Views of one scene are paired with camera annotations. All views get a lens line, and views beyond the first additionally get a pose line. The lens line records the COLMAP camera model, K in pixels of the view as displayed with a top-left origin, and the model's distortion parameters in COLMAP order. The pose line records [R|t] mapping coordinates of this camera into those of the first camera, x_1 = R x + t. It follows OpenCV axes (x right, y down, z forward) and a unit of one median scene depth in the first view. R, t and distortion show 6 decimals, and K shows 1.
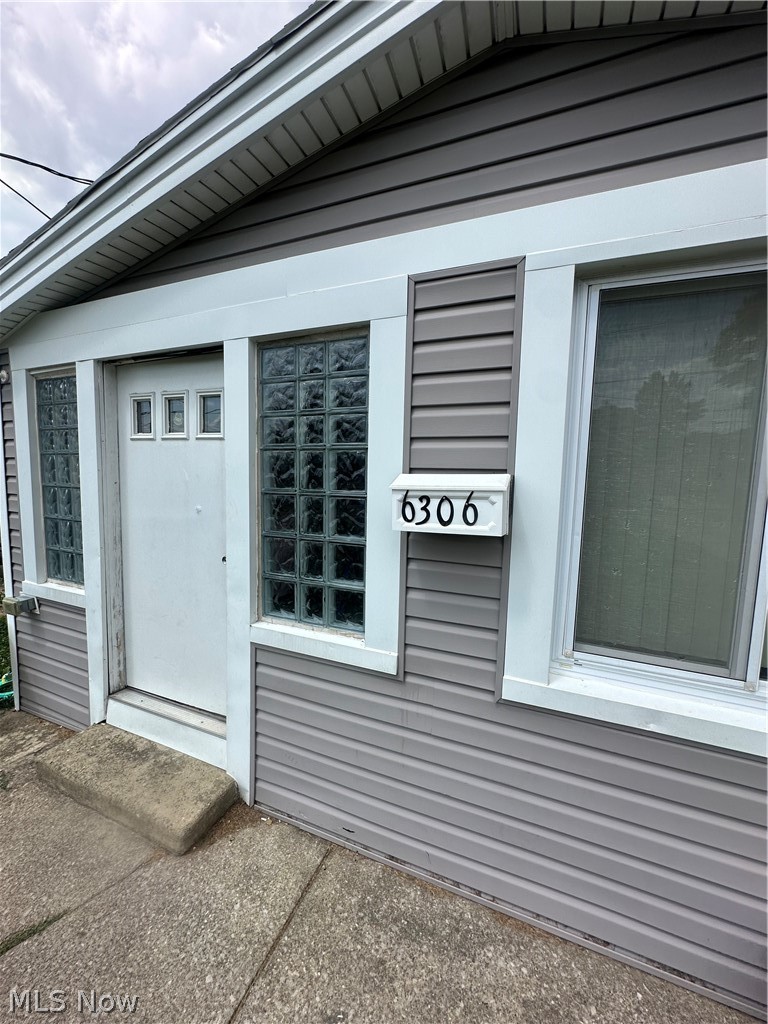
lens RADIAL K [[413.7, 0, 384.0], [0, 413.7, 512.0], [0, 0, 1]] dist [-0.037359, -0.000075]
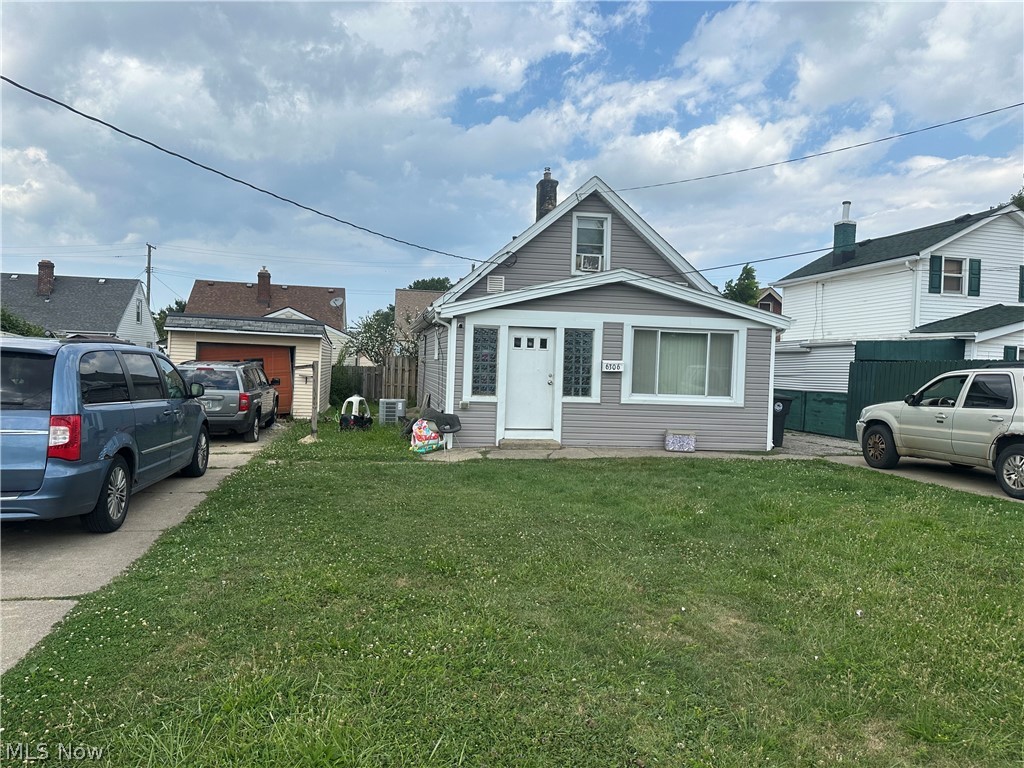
lens RADIAL K [[771.8, 0, 516.5], [0, 771.8, 382.2], [0, 0, 1]] dist [0.053173, -0.004013]
pose [[0.837273, -0.007399, 0.546735, -4.969518], [0.042444, 0.997771, -0.051497, 0.507615], [-0.545135, 0.066323, 0.835721, -5.208265]]
